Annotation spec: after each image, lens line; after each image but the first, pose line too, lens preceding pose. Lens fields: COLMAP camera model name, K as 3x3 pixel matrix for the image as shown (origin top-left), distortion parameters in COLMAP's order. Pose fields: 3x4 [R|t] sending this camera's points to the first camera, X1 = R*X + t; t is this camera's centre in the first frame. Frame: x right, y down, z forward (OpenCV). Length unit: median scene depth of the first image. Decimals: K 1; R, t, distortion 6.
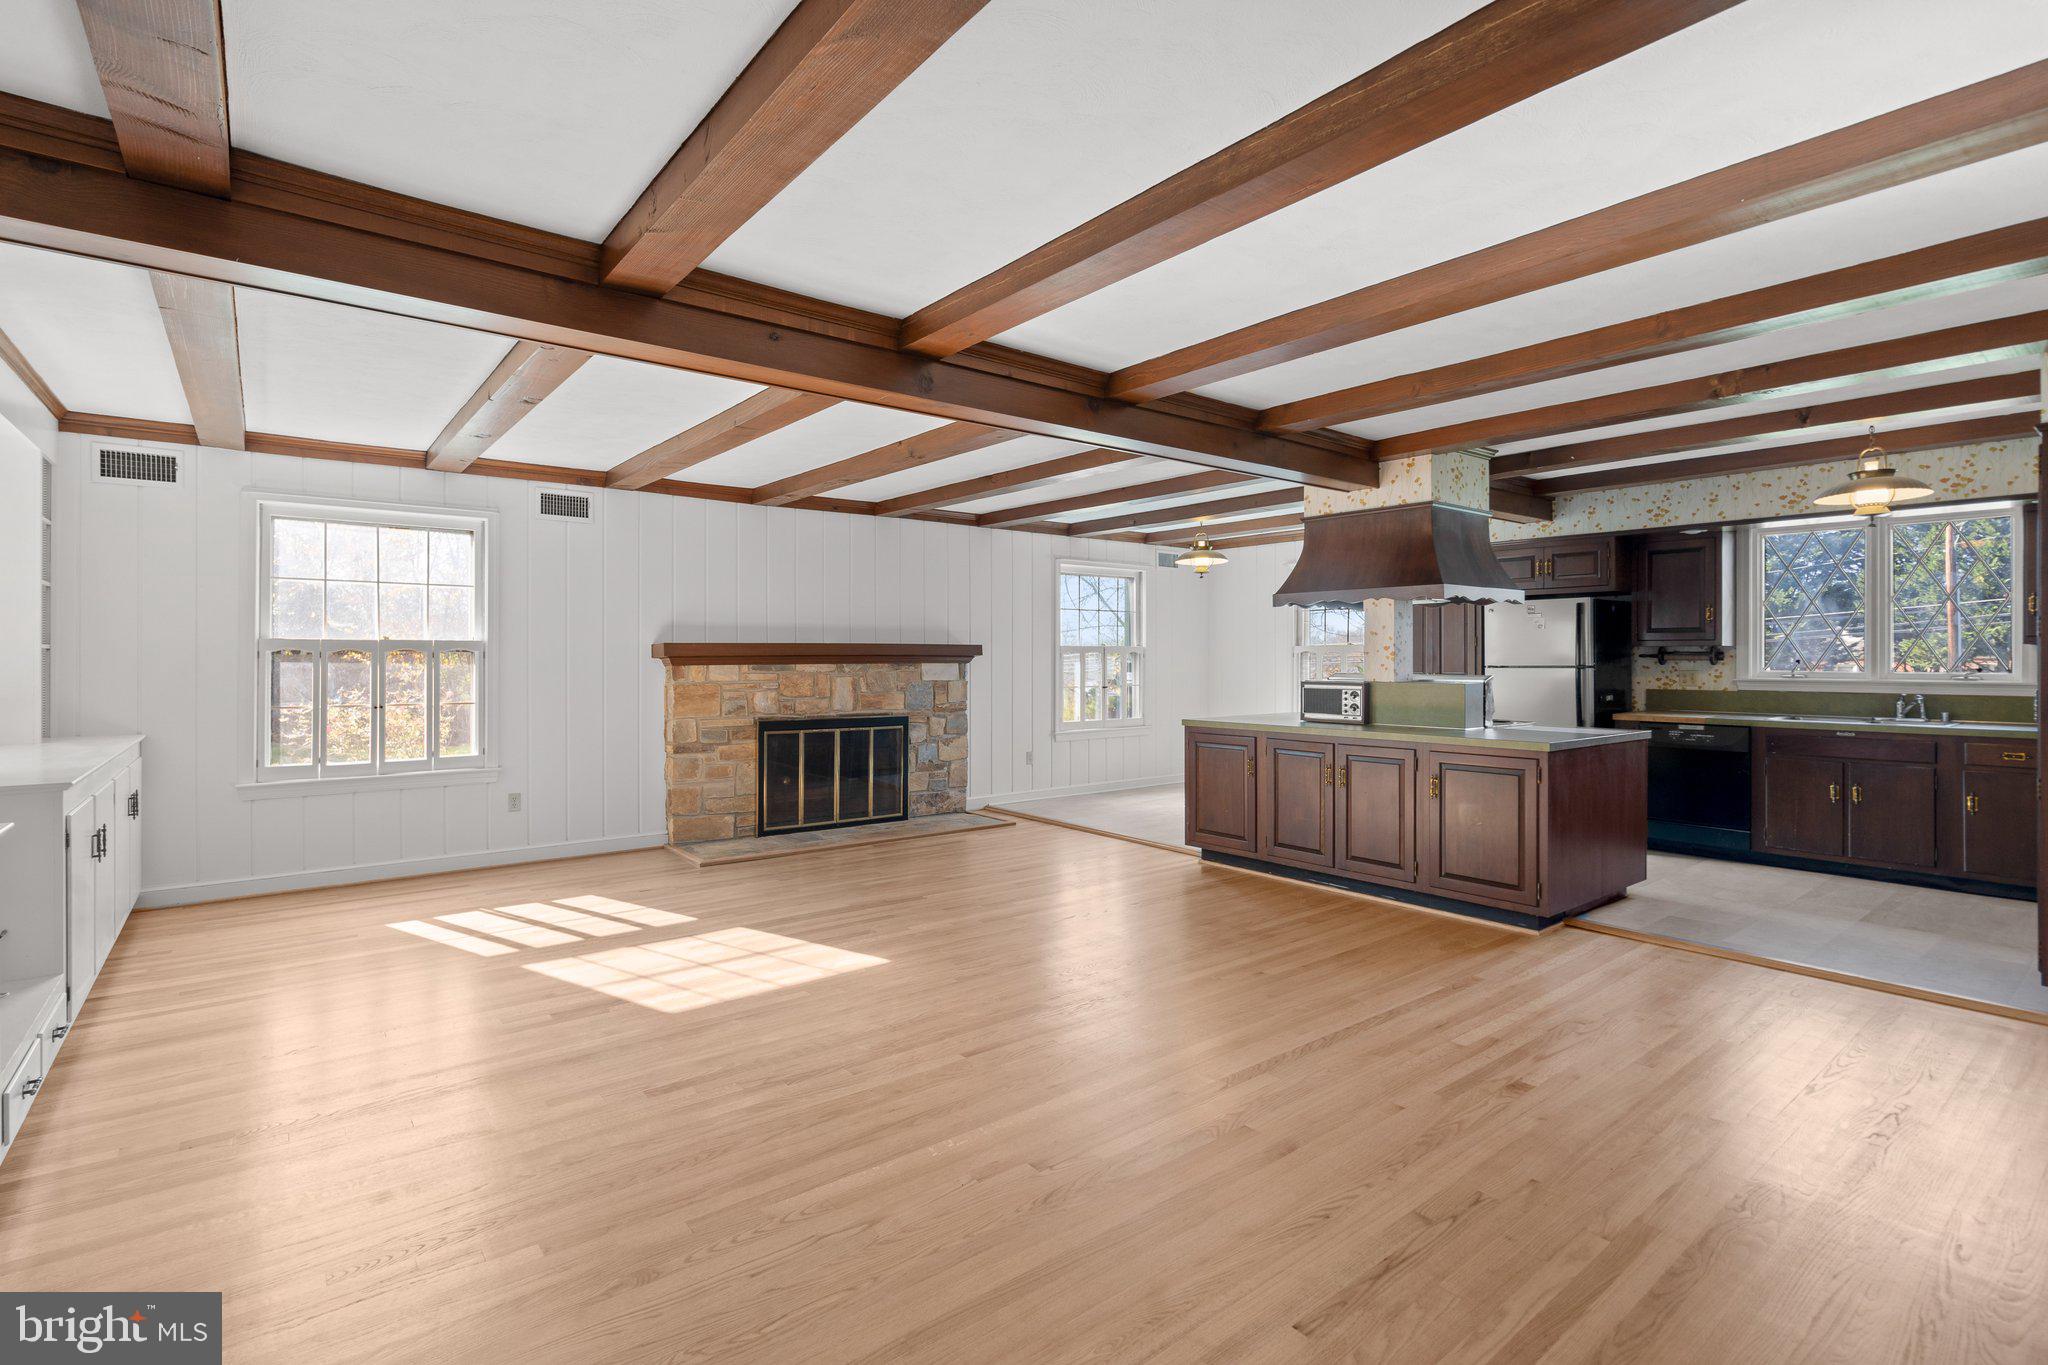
lens RADIAL K [[948.2, 0, 1022.1], [0, 948.2, 665.5], [0, 0, 1]] dist [-0.003938, 0.001744]
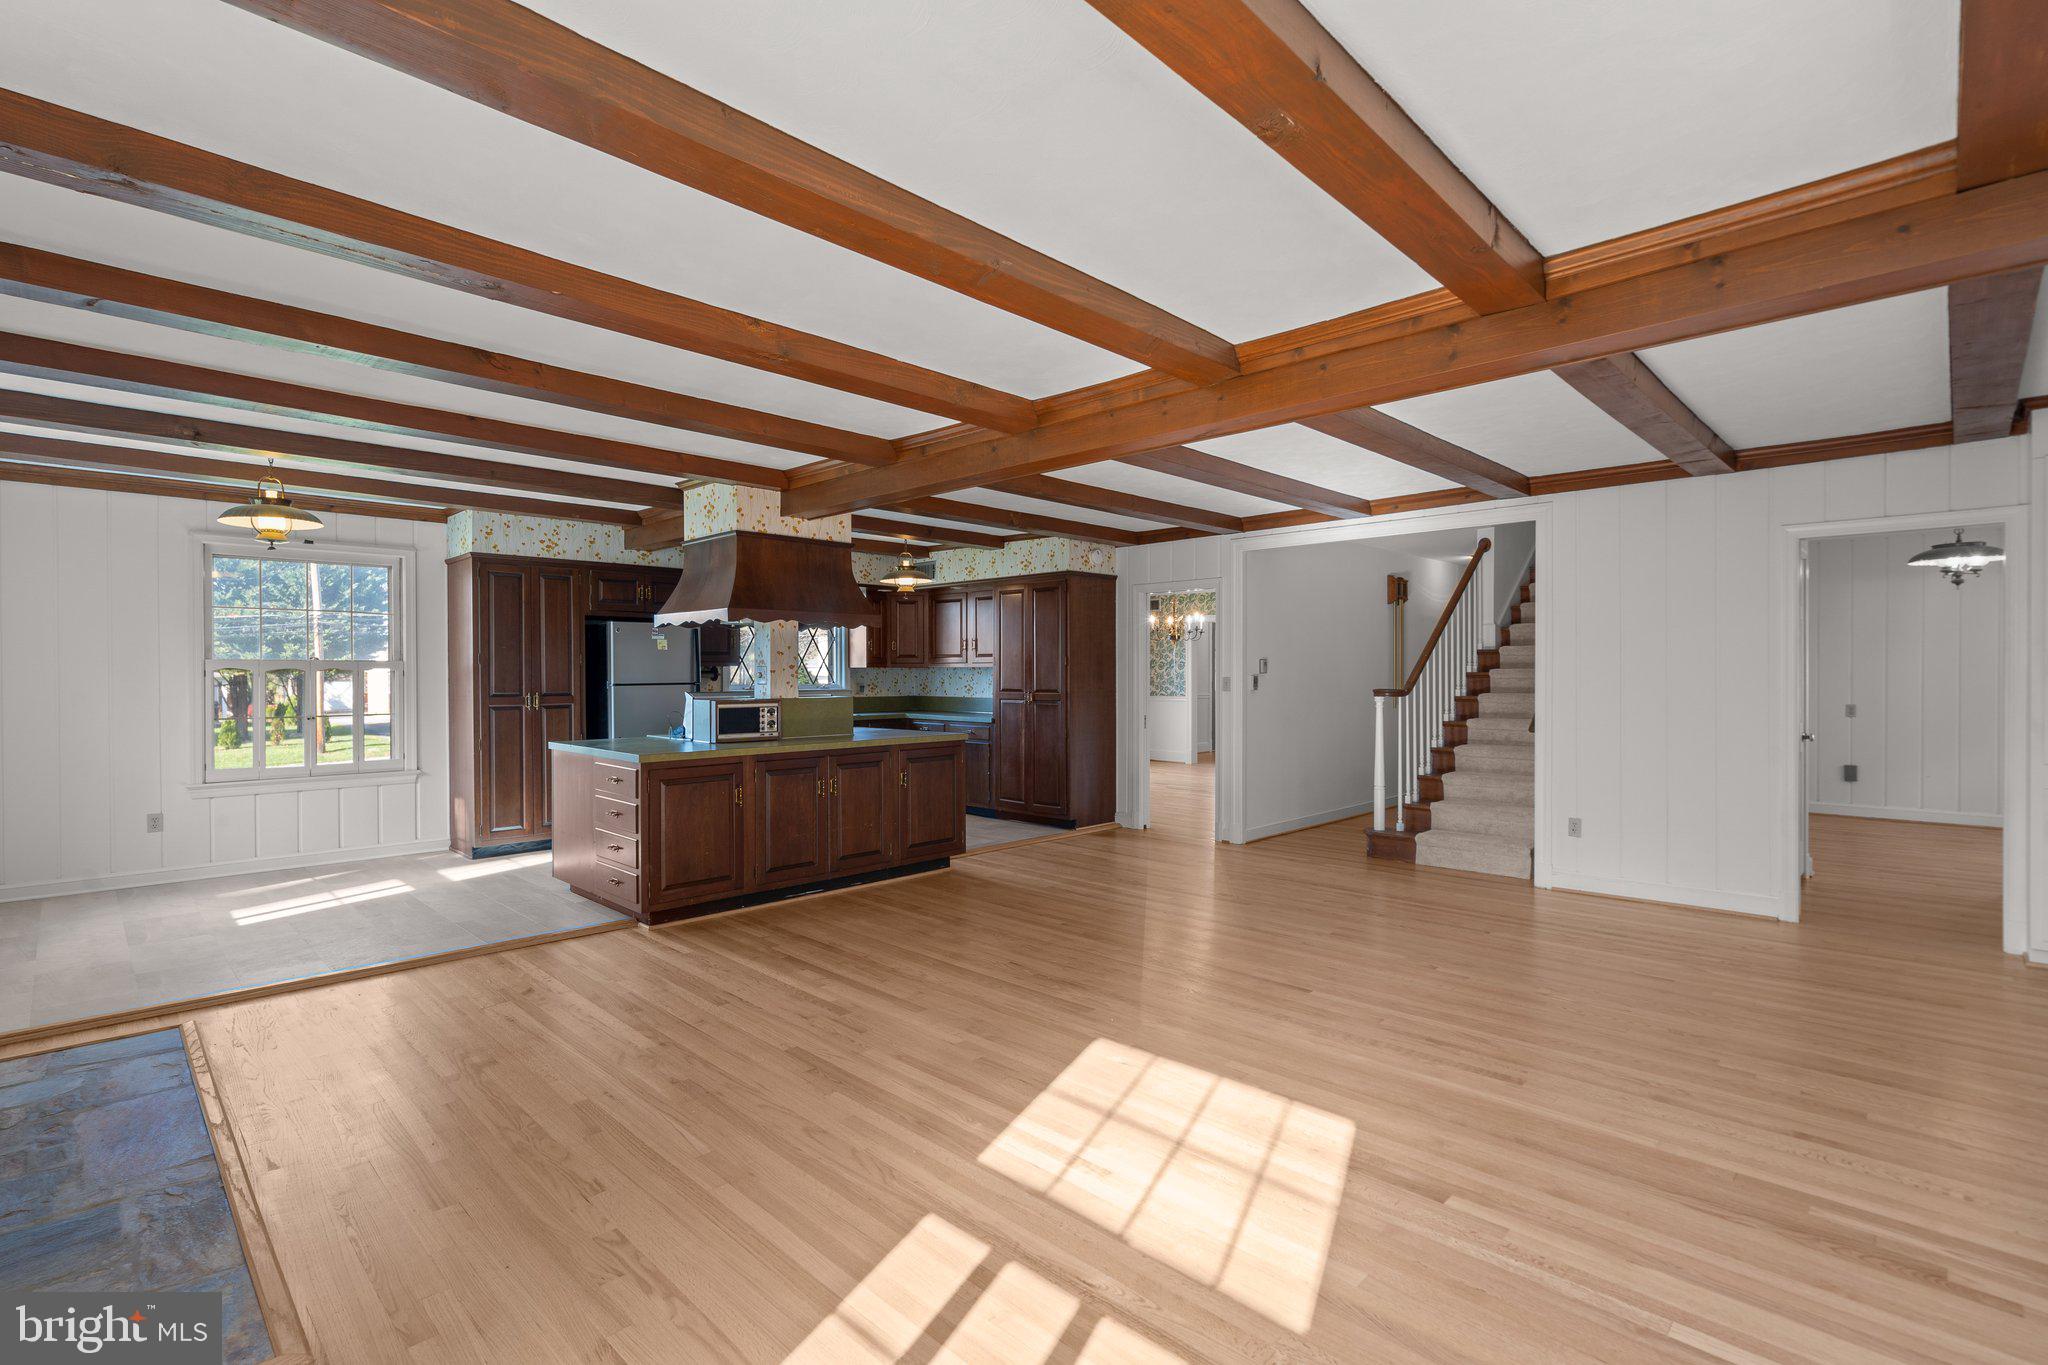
lens RADIAL K [[948.2, 0, 1016.3], [0, 948.2, 672.3], [0, 0, 1]] dist [-0.003938, 0.001744]
pose [[-0.122030, 0.001865, 0.992525, -0.706592], [0.011267, 0.999936, -0.000494, -0.008459], [-0.992463, 0.011123, -0.122043, 0.860571]]
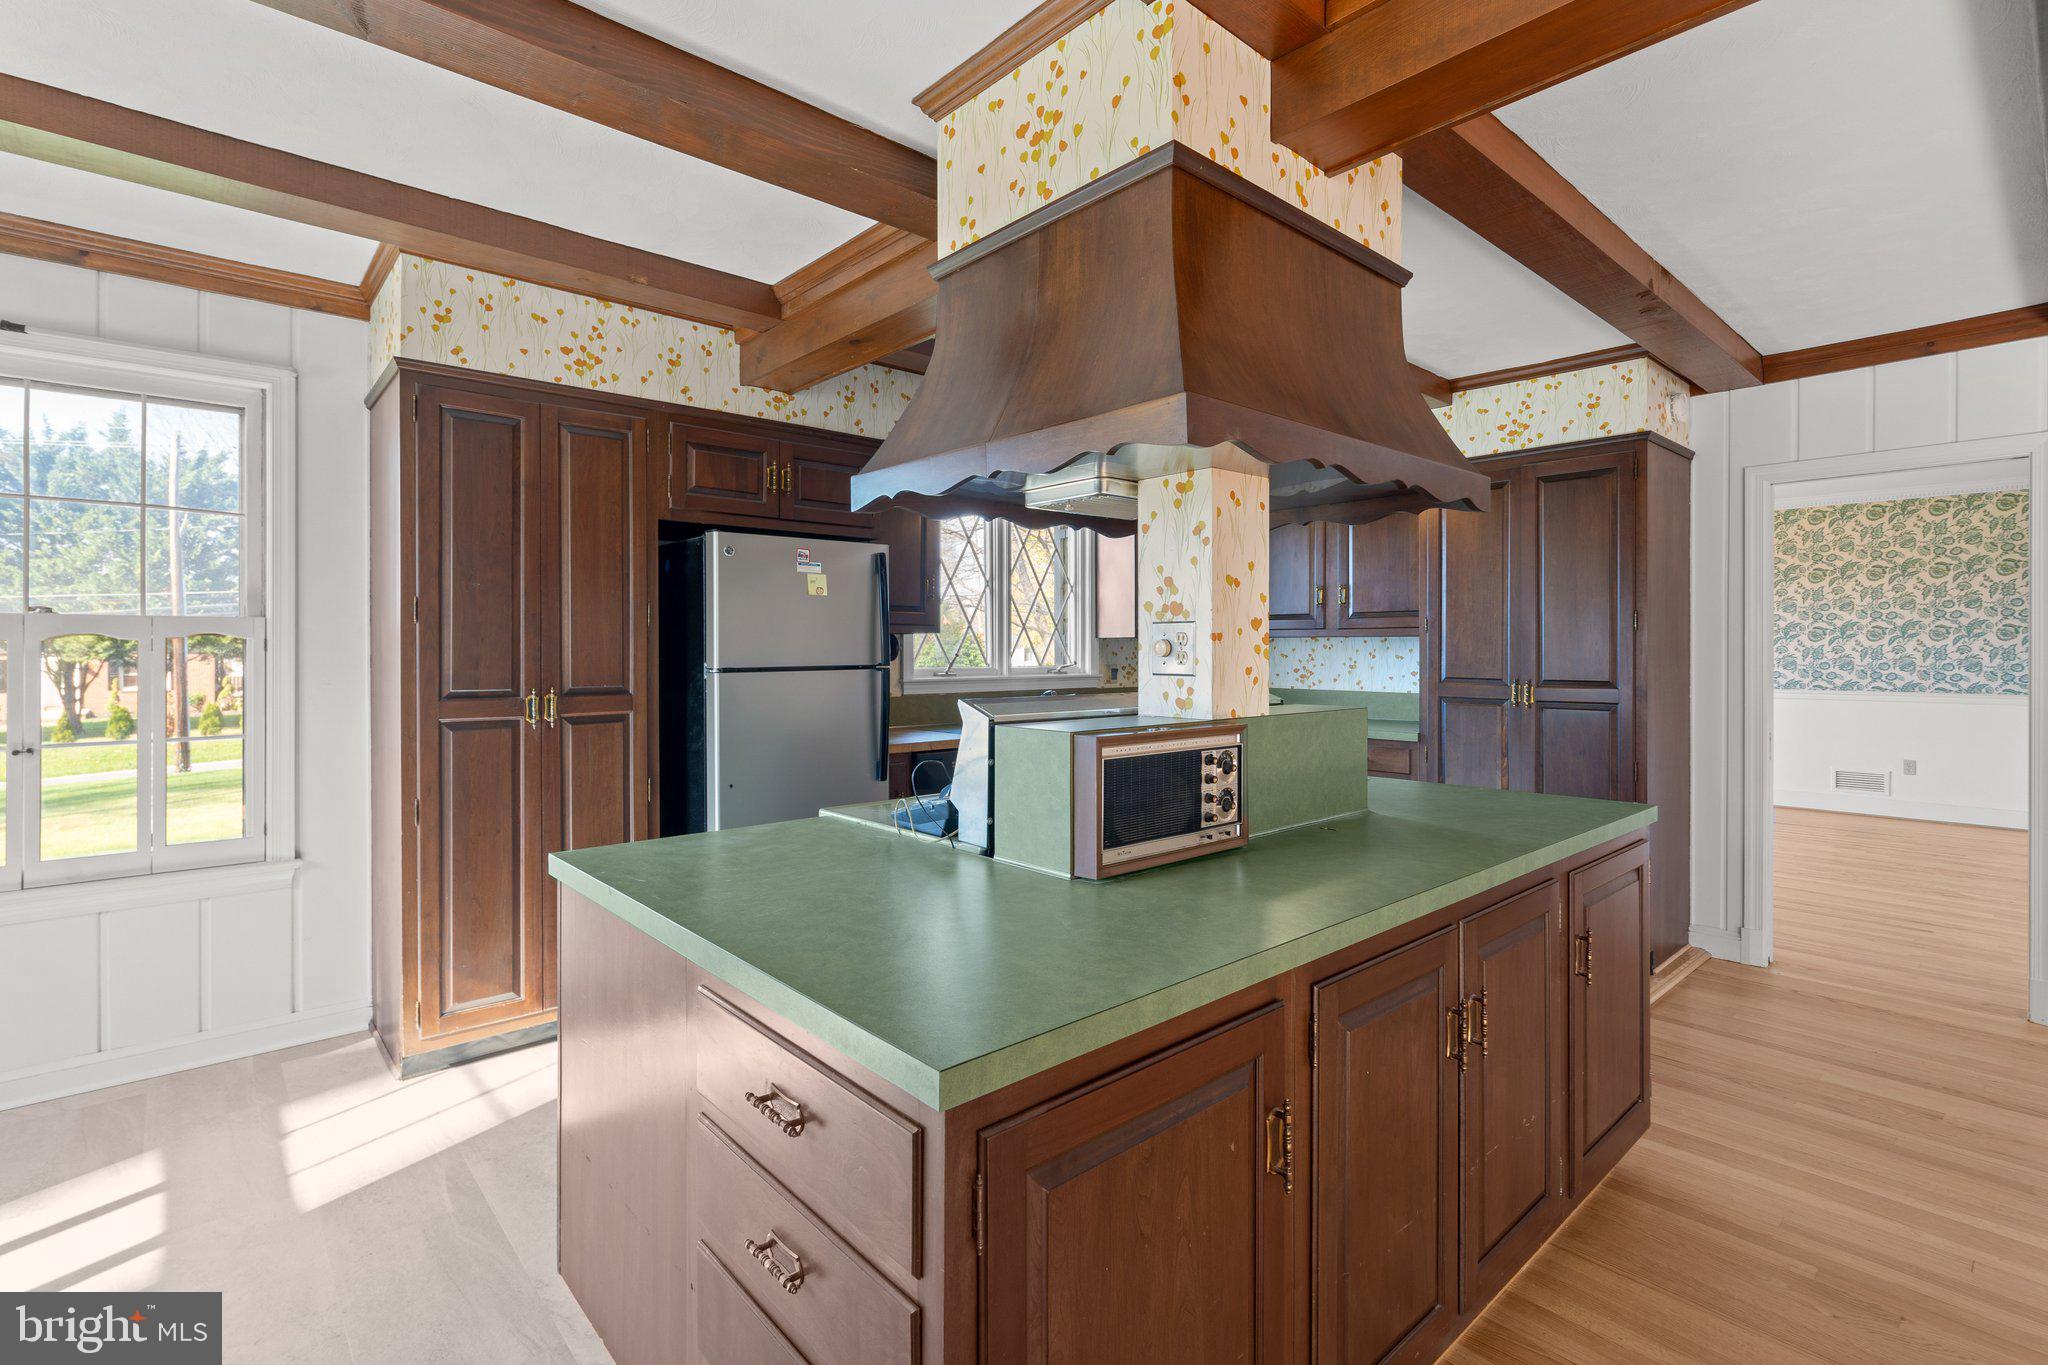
lens RADIAL K [[948.2, 0, 1005.5], [0, 948.2, 644.9], [0, 0, 1]] dist [-0.003938, 0.001744]
pose [[-0.048580, 0.006436, 0.998799, 0.024304], [0.009430, 0.999938, -0.005985, -0.008783], [-0.998775, 0.009128, -0.048638, 1.091951]]
